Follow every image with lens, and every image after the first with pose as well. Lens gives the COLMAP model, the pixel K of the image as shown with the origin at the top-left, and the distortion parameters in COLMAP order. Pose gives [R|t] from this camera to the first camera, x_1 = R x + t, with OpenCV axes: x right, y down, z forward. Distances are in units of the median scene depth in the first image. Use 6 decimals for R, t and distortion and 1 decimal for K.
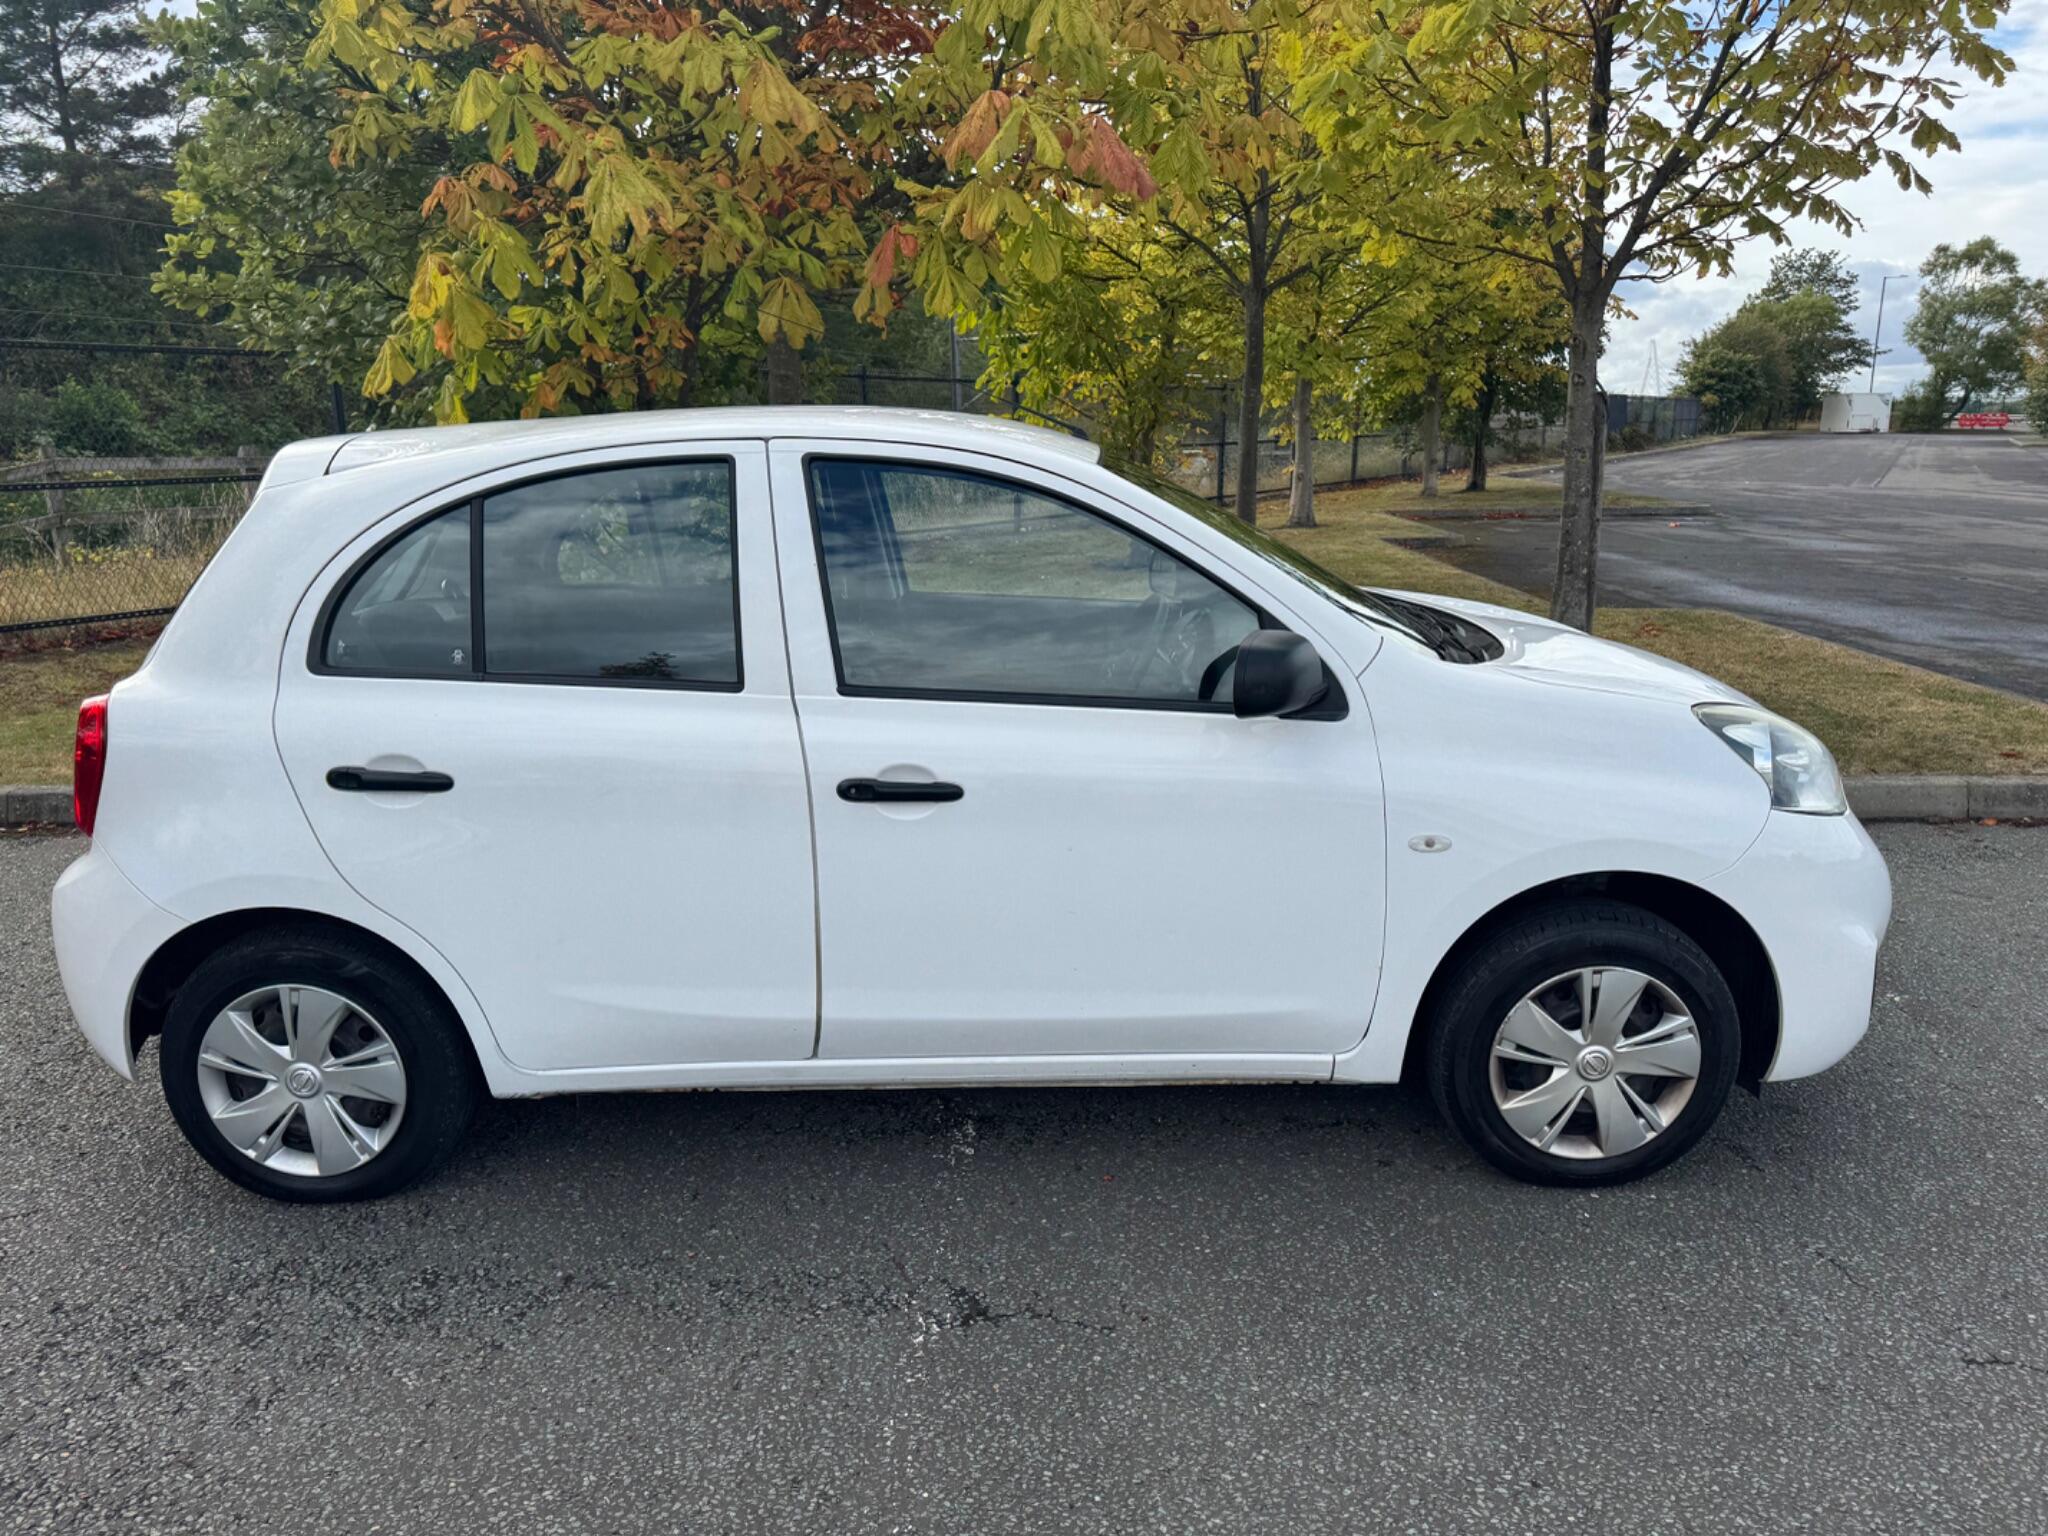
lens RADIAL K [[1497.5, 0, 1035.7], [0, 1497.5, 789.2], [0, 0, 1]] dist [0.006055, -0.007873]
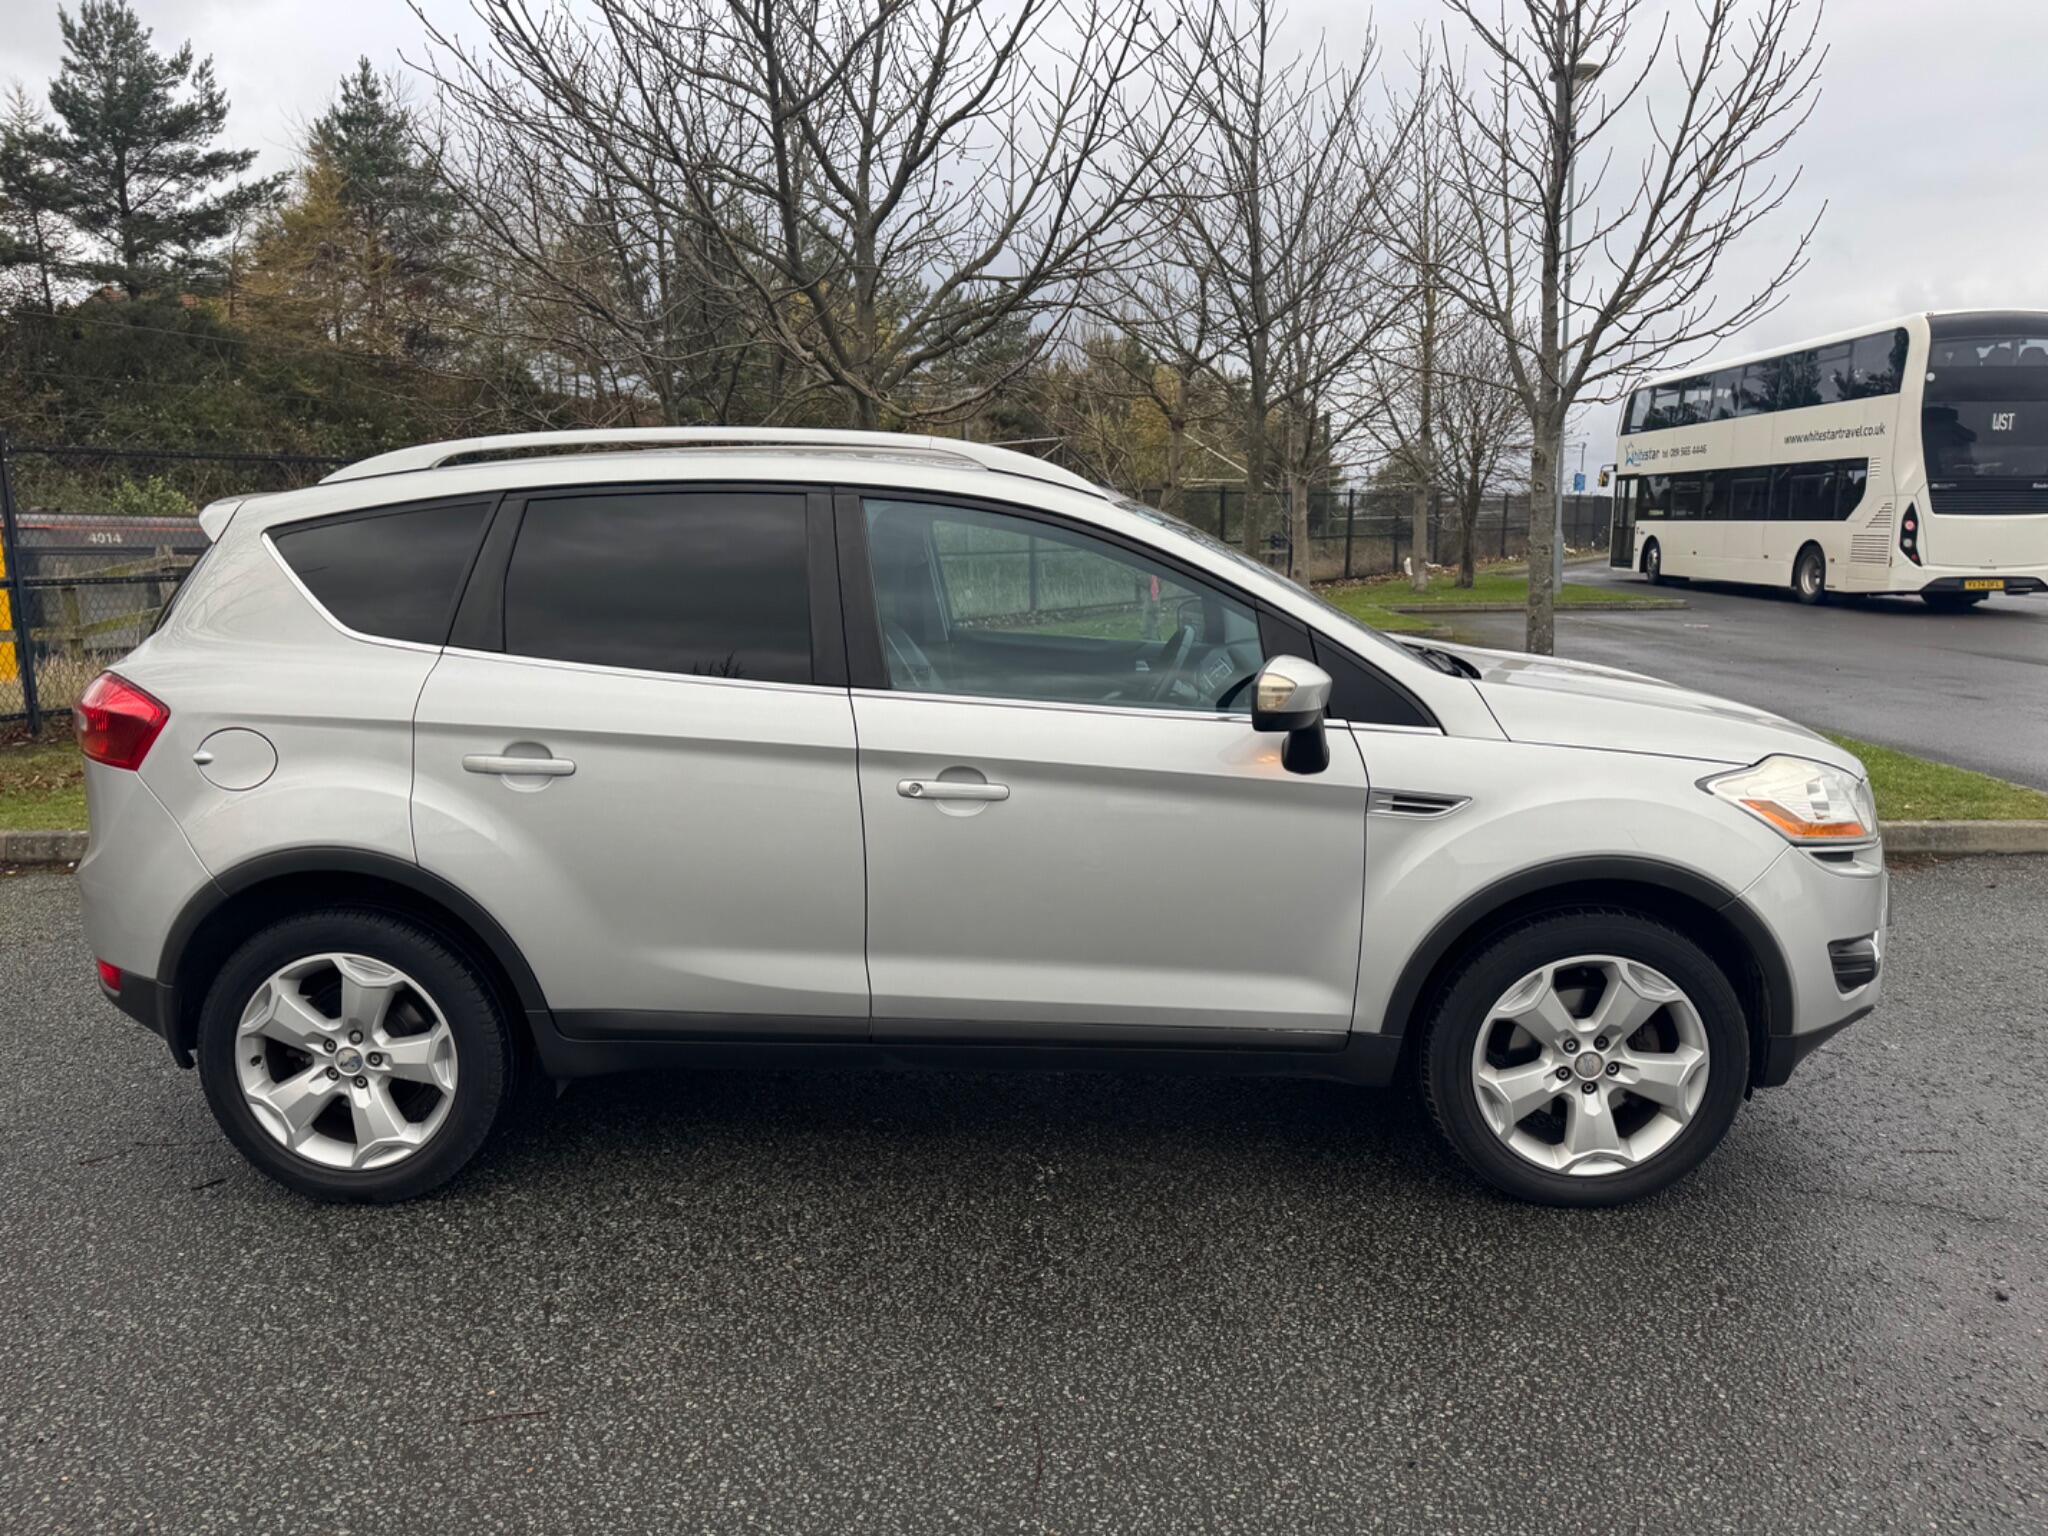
lens RADIAL K [[1557.6, 0, 1024.0], [0, 1557.6, 768.0], [0, 0, 1]] dist [0.003973, 0.058236]
pose [[0.999999, -0.001011, 0.000102, -0.076876], [0.001016, 0.996480, -0.083822, 0.090155], [-0.000016, 0.083822, 0.996481, -0.384953]]
